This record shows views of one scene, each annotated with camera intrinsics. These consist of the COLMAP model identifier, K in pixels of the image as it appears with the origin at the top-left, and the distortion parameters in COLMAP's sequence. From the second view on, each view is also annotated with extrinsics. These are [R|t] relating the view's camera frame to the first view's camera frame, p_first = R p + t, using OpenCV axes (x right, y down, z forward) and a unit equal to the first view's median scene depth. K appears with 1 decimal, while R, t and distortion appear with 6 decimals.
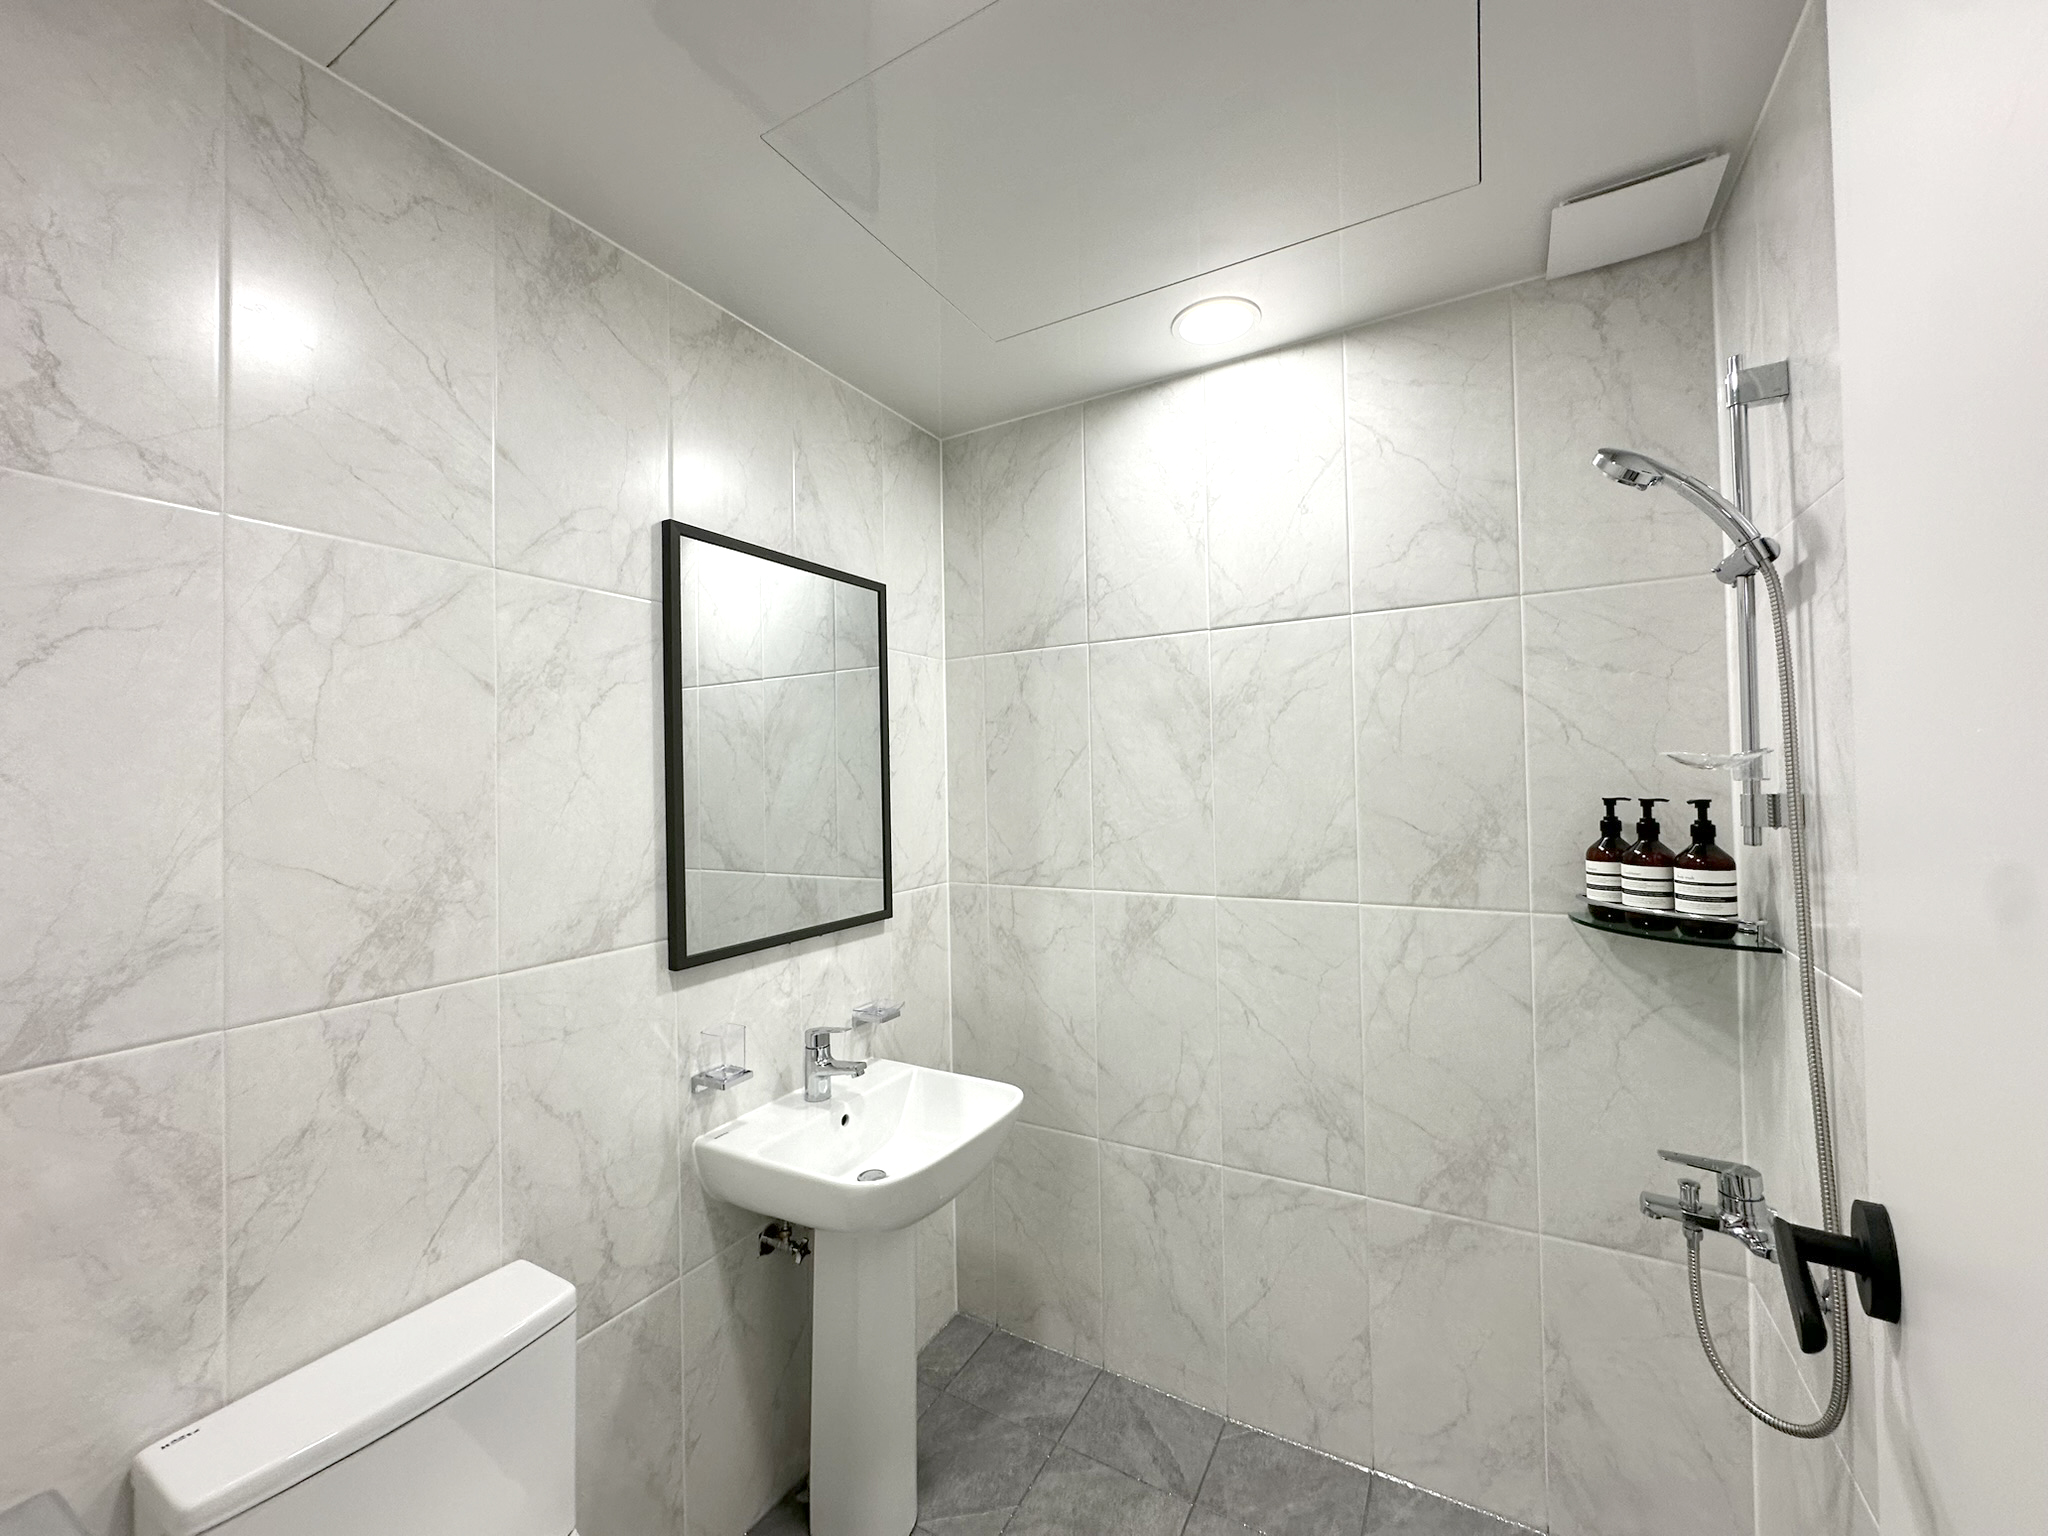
lens RADIAL K [[829.4, 0, 1039.3], [0, 829.4, 802.5], [0, 0, 1]] dist [-0.000769, -0.000037]
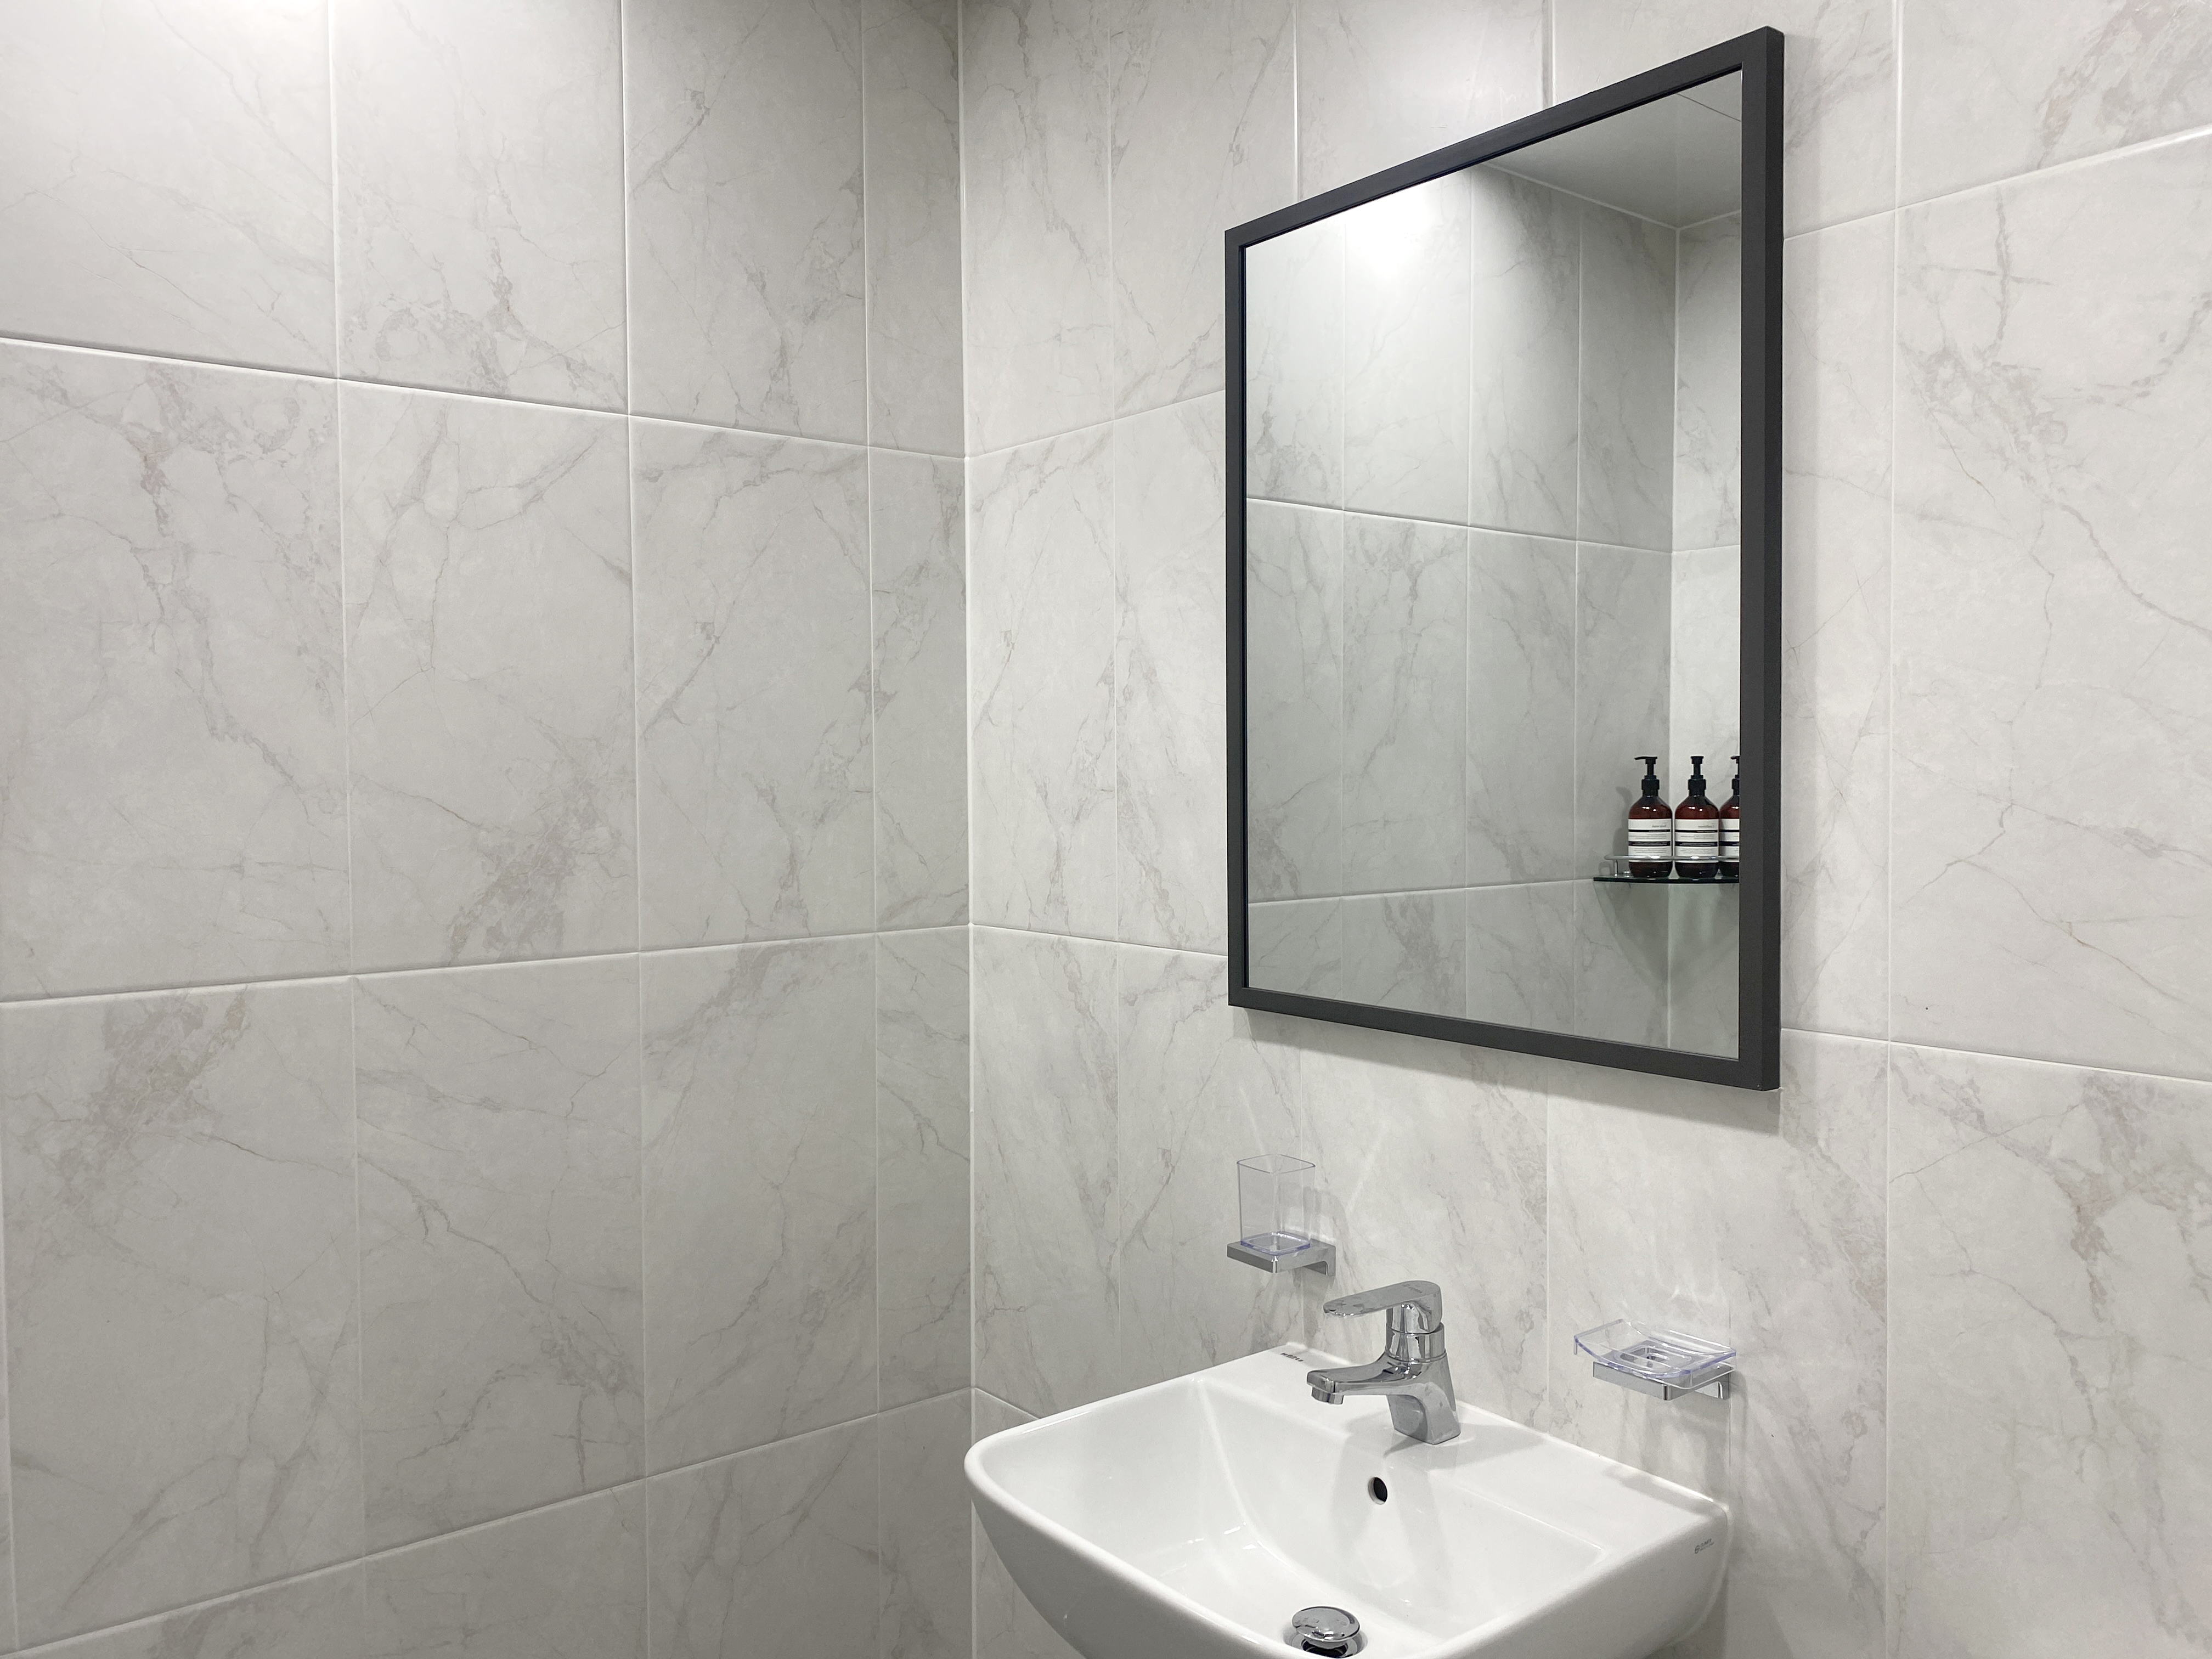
lens RADIAL K [[1690.5, 0, 1106.3], [0, 1690.5, 823.5], [0, 0, 1]] dist [-0.005079, -0.005255]
pose [[0.380233, -0.031205, 0.924364, -0.913042], [0.004231, 0.999479, 0.032000, 0.005413], [-0.924881, -0.008256, 0.380167, 0.510354]]
